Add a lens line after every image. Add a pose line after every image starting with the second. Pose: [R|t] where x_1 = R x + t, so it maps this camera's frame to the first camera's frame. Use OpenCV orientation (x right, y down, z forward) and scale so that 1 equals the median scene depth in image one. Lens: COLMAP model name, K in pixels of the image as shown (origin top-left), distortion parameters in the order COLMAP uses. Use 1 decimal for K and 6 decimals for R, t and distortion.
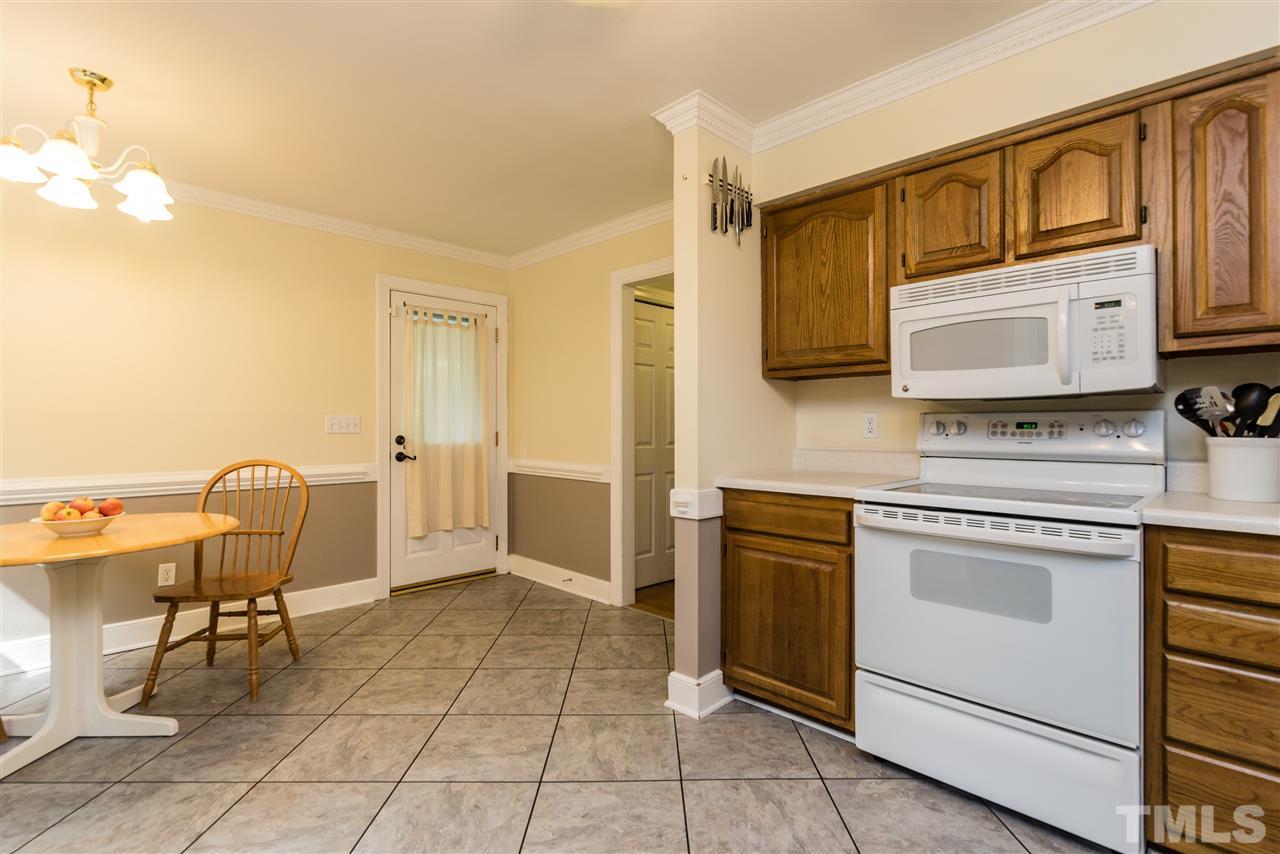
lens RADIAL K [[618.6, 0, 639.1], [0, 618.6, 423.2], [0, 0, 1]] dist [0.000474, 0.000254]
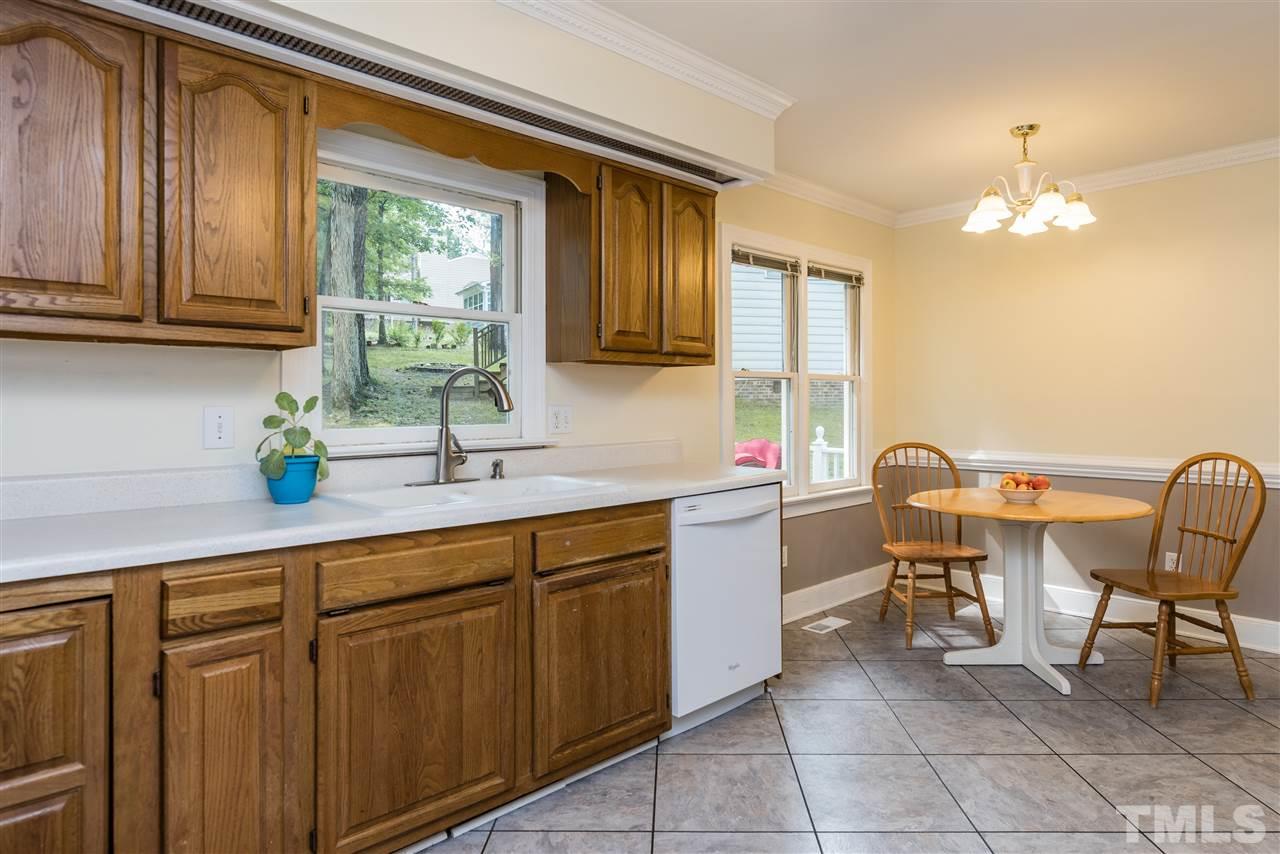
lens RADIAL K [[695.5, 0, 640.9], [0, 695.5, 411.4], [0, 0, 1]] dist [-0.000147, 0.000236]
pose [[-0.046767, -0.000923, -0.998905, 0.462878], [0.010572, 0.999943, -0.001419, -0.006378], [0.998850, -0.010627, -0.046754, 0.275329]]
